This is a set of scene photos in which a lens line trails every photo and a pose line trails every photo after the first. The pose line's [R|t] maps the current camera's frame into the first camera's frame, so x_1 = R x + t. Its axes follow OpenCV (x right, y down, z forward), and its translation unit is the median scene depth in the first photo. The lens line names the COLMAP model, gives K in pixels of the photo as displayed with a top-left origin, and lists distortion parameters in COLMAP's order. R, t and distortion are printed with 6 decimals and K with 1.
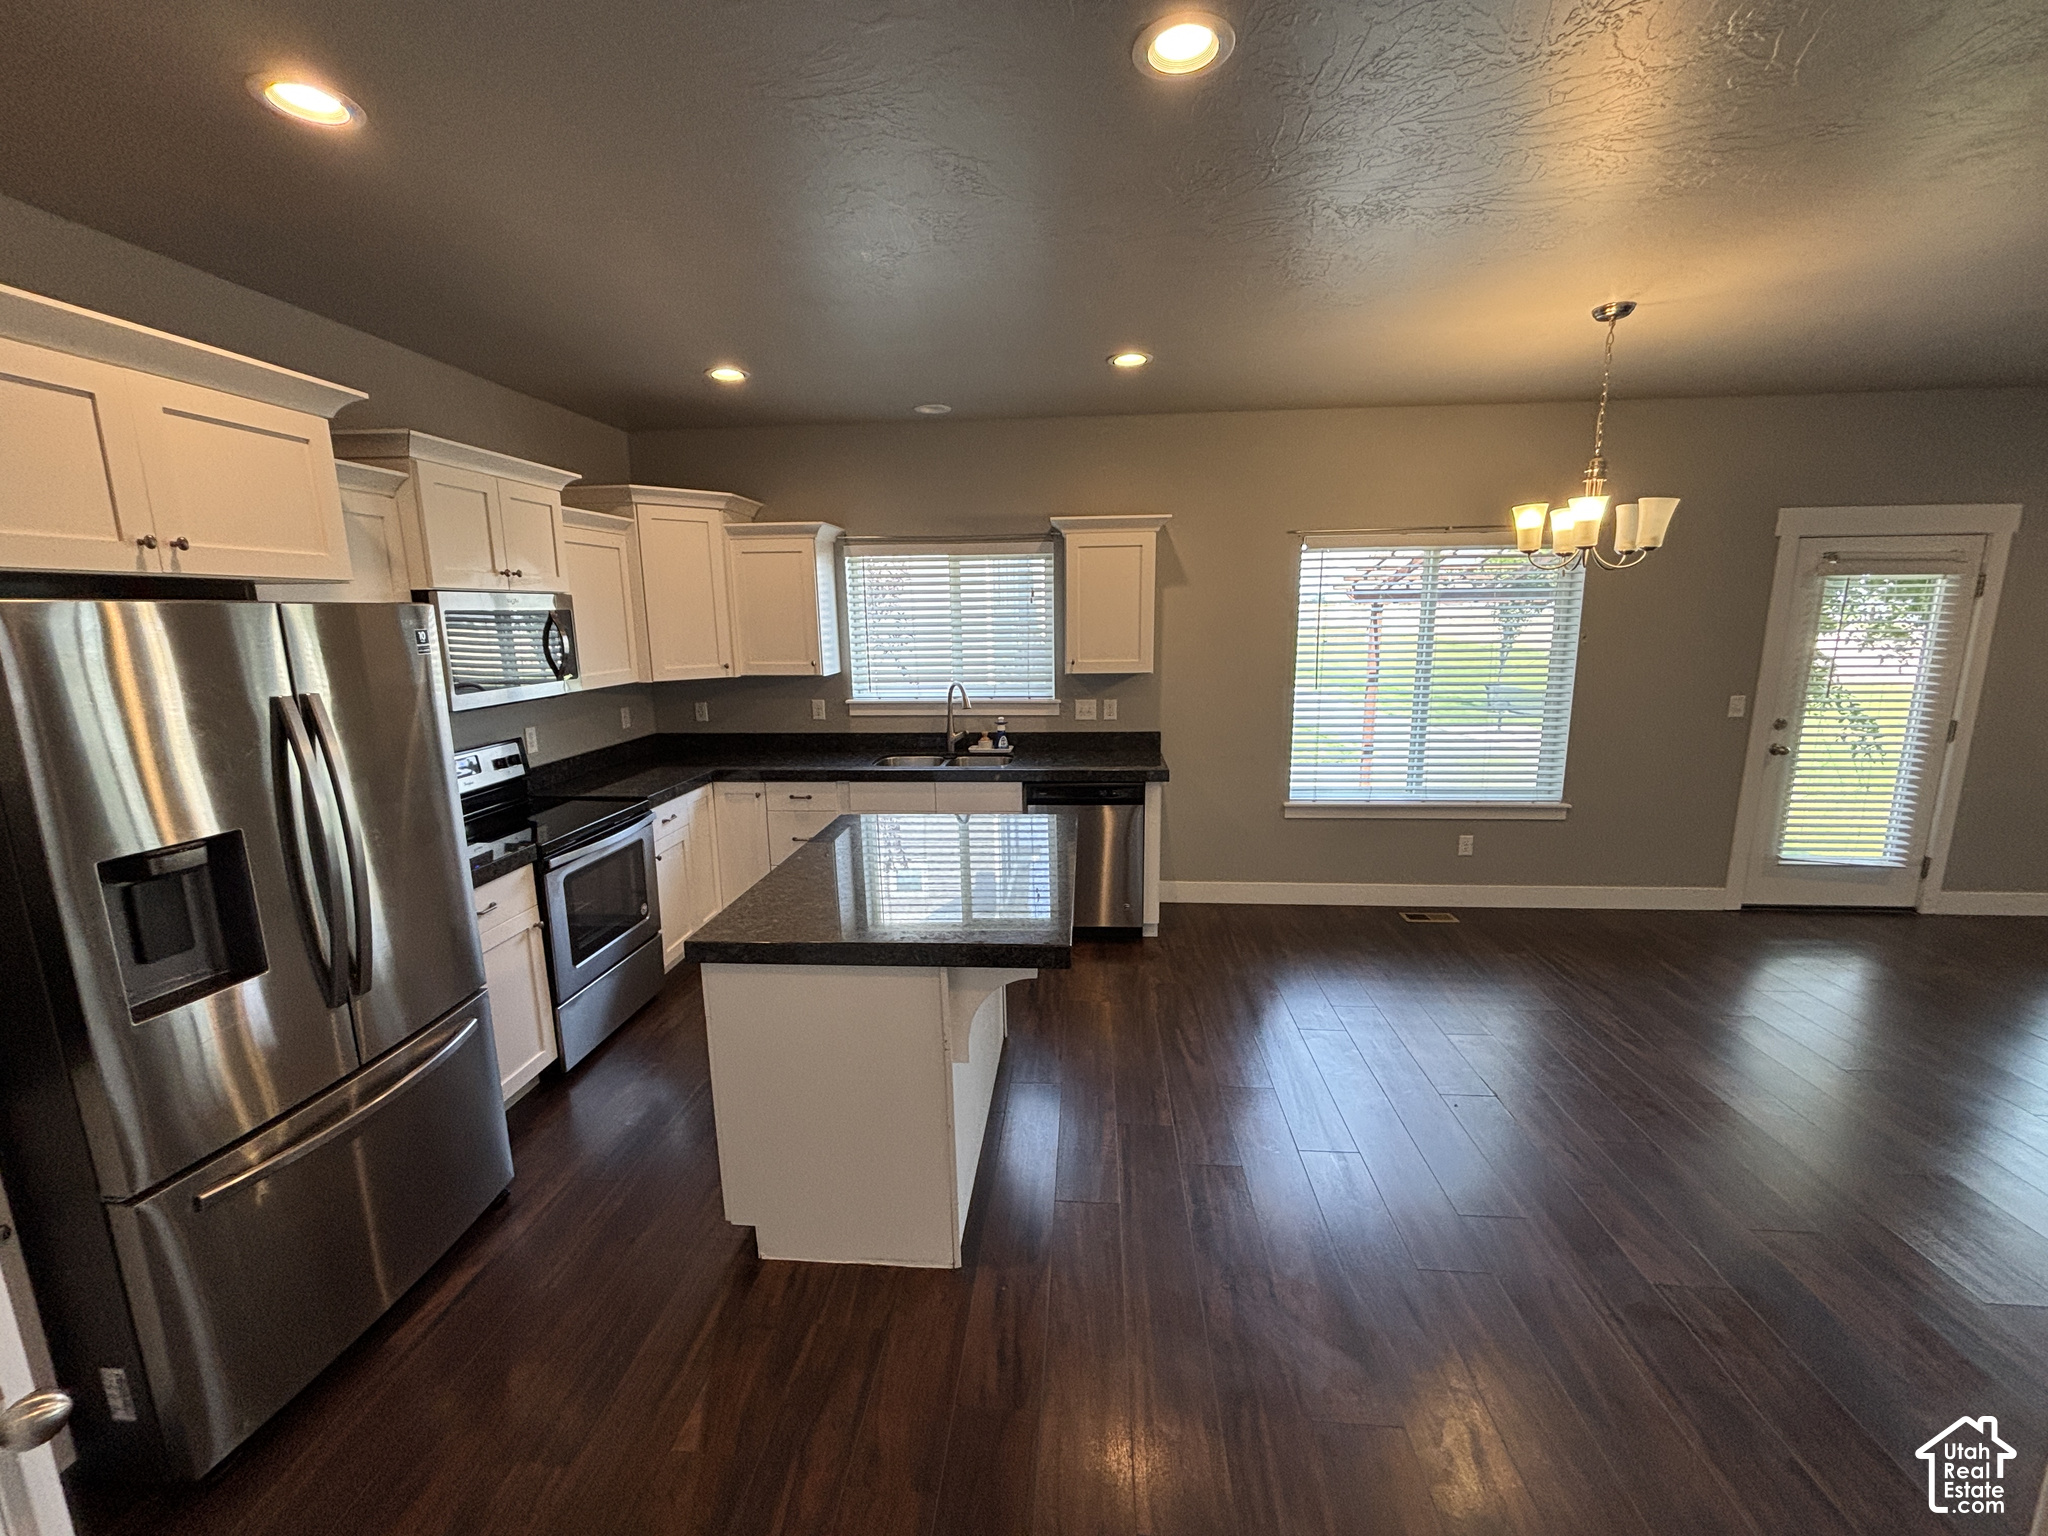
lens RADIAL K [[829.2, 0, 1018.2], [0, 829.2, 767.7], [0, 0, 1]] dist [0.022351, -0.000492]
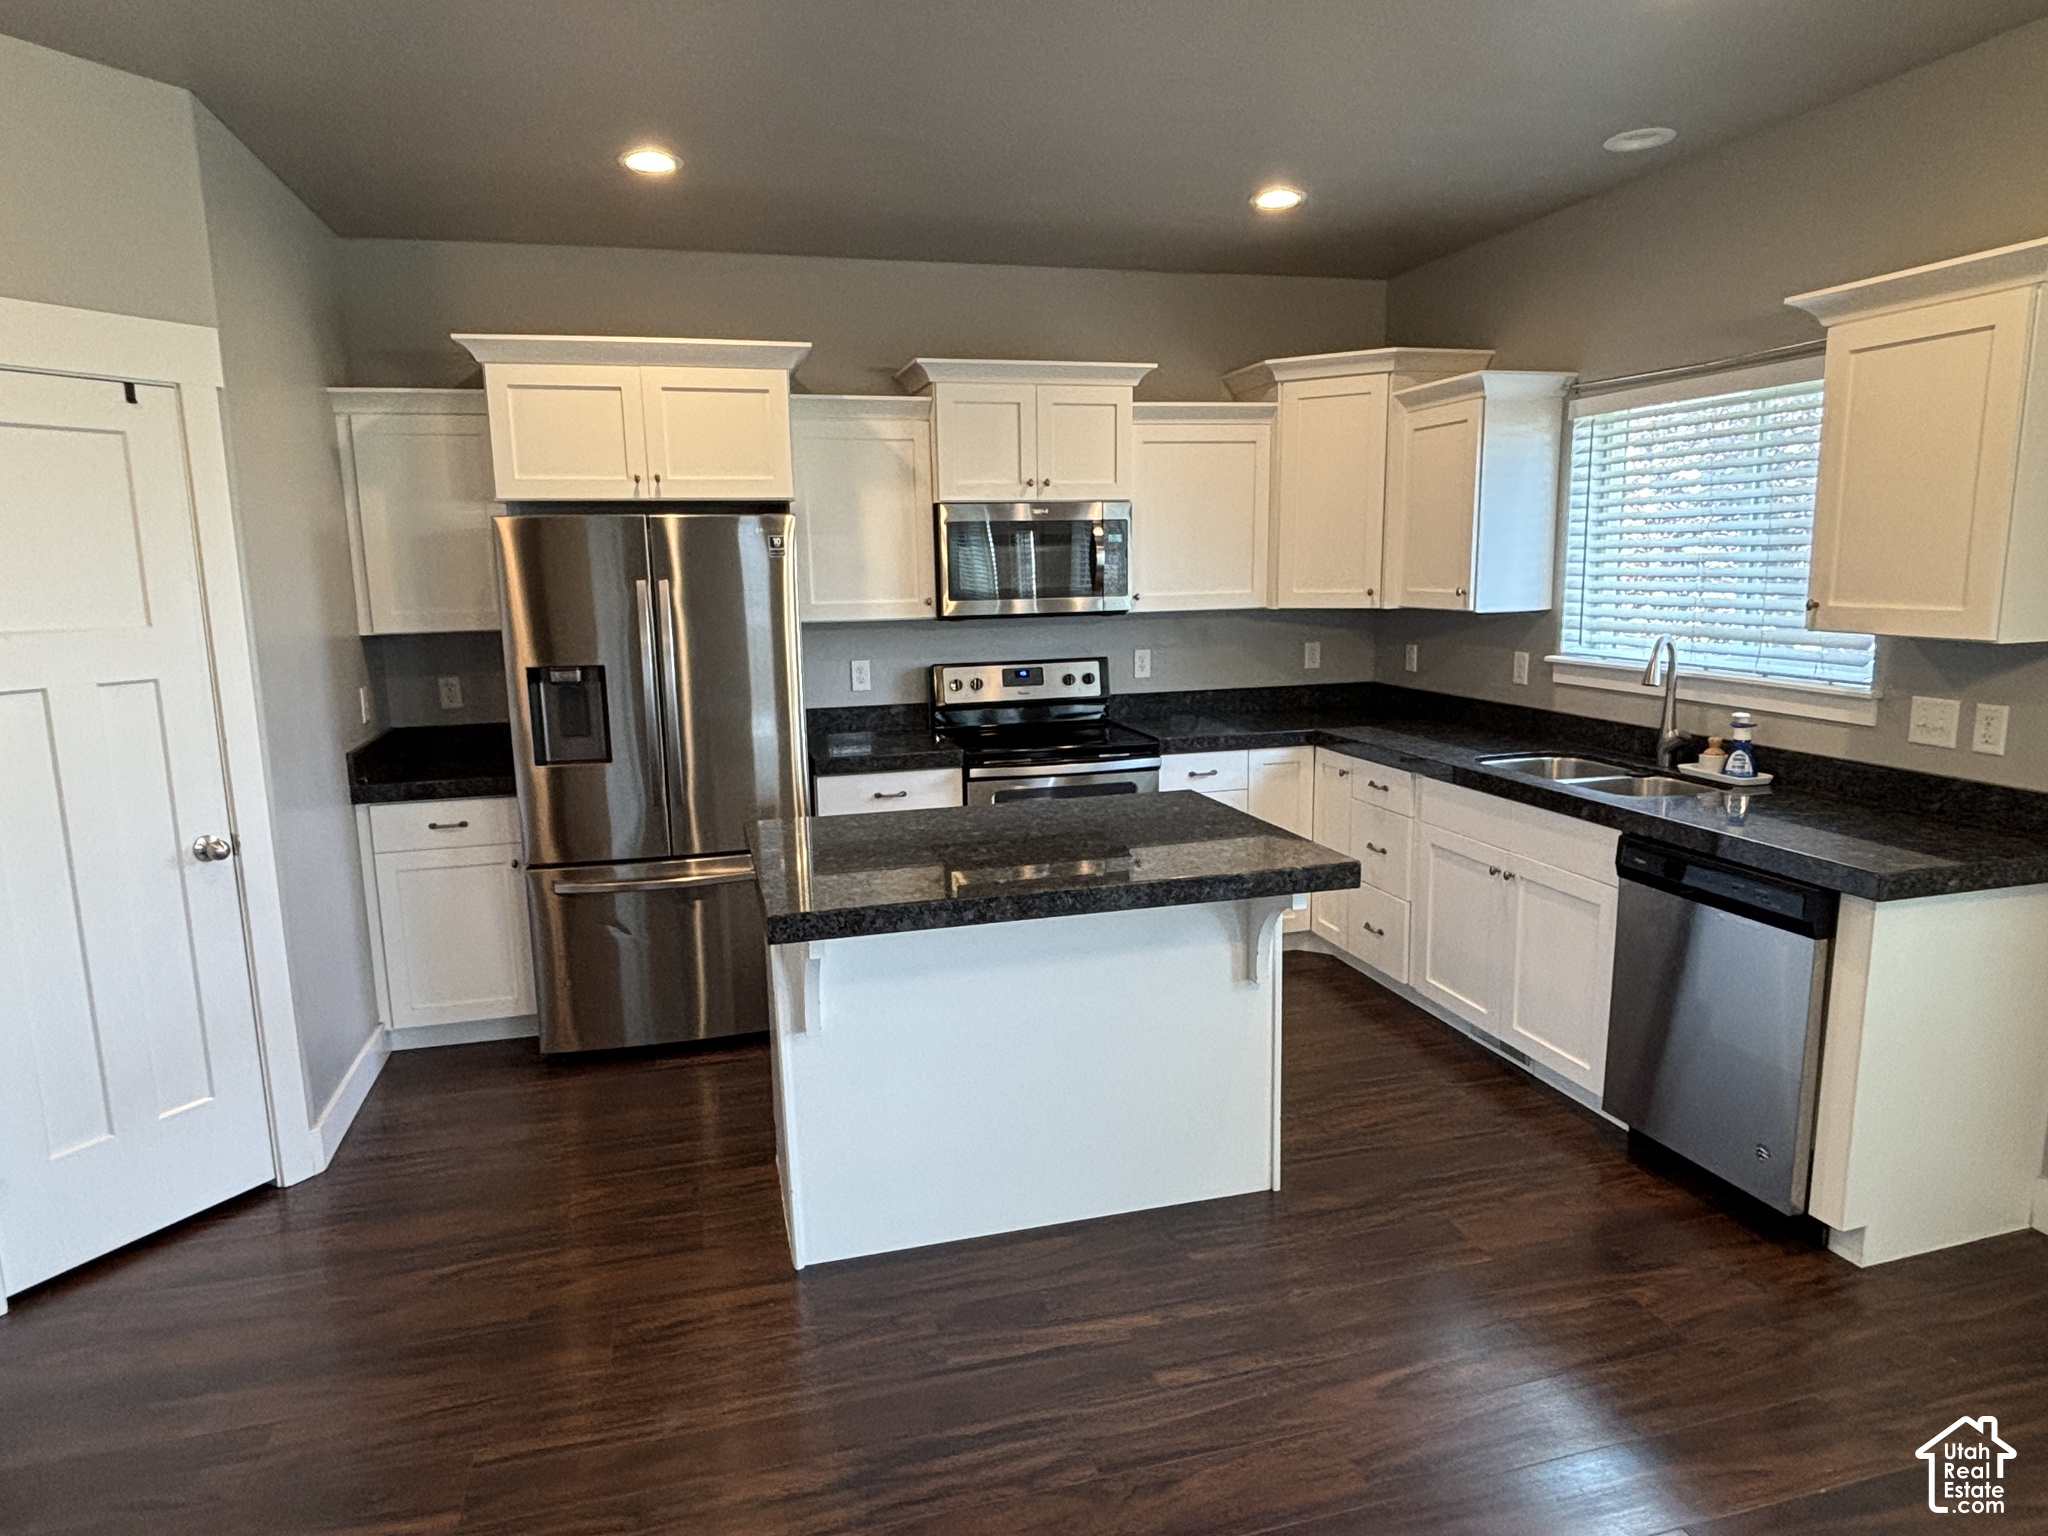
lens RADIAL K [[1253.7, 0, 1035.3], [0, 1253.7, 768.8], [0, 0, 1]] dist [0.034077, -0.000953]
pose [[0.363109, 0.163636, -0.917265, 0.564561], [-0.160039, 0.980780, 0.111614, -0.047077], [0.917899, 0.106270, 0.382318, 0.333221]]
